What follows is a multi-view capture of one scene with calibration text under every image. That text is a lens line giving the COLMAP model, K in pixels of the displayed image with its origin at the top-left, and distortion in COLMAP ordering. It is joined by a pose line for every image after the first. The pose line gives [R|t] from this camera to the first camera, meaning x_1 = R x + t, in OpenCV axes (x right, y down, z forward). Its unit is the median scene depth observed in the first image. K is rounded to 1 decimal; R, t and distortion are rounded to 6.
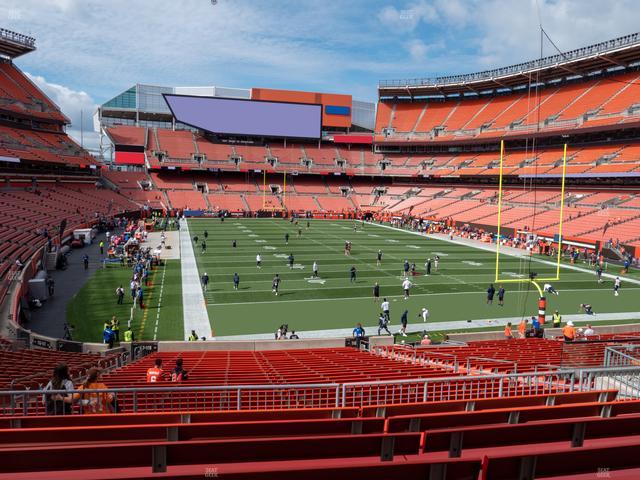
lens RADIAL K [[524.5, 0, 321.4], [0, 524.5, 245.8], [0, 0, 1]] dist [-0.034521, 0.013026]
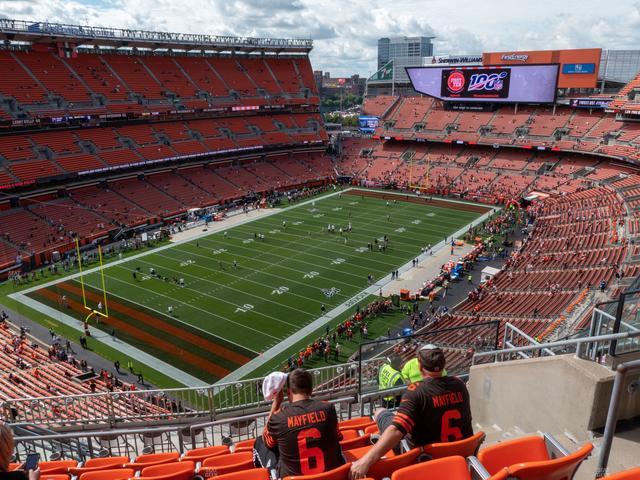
lens RADIAL K [[523.1, 0, 314.8], [0, 523.1, 239.6], [0, 0, 1]] dist [-0.009695, 0.040785]
pose [[0.591074, 0.206088, -0.779846, 0.542337], [-0.061977, 0.975555, 0.210833, -0.149928], [0.804233, -0.076286, 0.589398, 0.131435]]
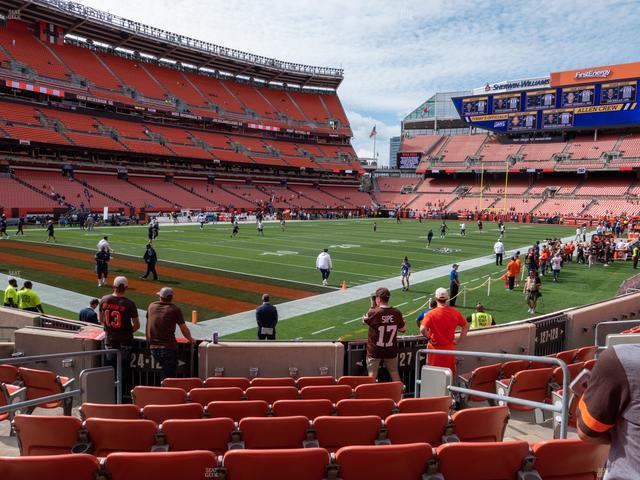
lens RADIAL K [[518.9, 0, 318.7], [0, 518.9, 235.6], [0, 0, 1]] dist [-0.022833, 0.053273]
pose [[0.596711, 0.040527, -0.801432, 0.330899], [-0.096765, 0.995070, -0.021728, 0.010681], [0.796601, 0.090516, 0.597691, 0.236931]]
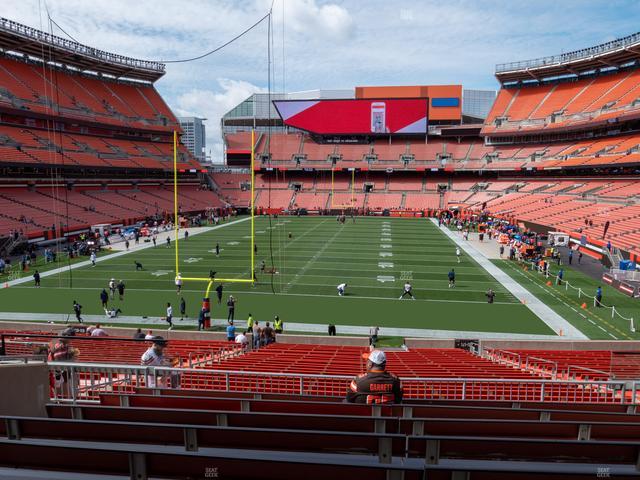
lens RADIAL K [[523.1, 0, 322.5], [0, 523.1, 228.2], [0, 0, 1]] dist [-0.009695, 0.040785]
pose [[0.912911, 0.012855, -0.407955, 0.232997], [-0.023467, 0.999504, -0.021020, -0.006656], [0.407483, 0.028763, 0.912760, 0.056948]]
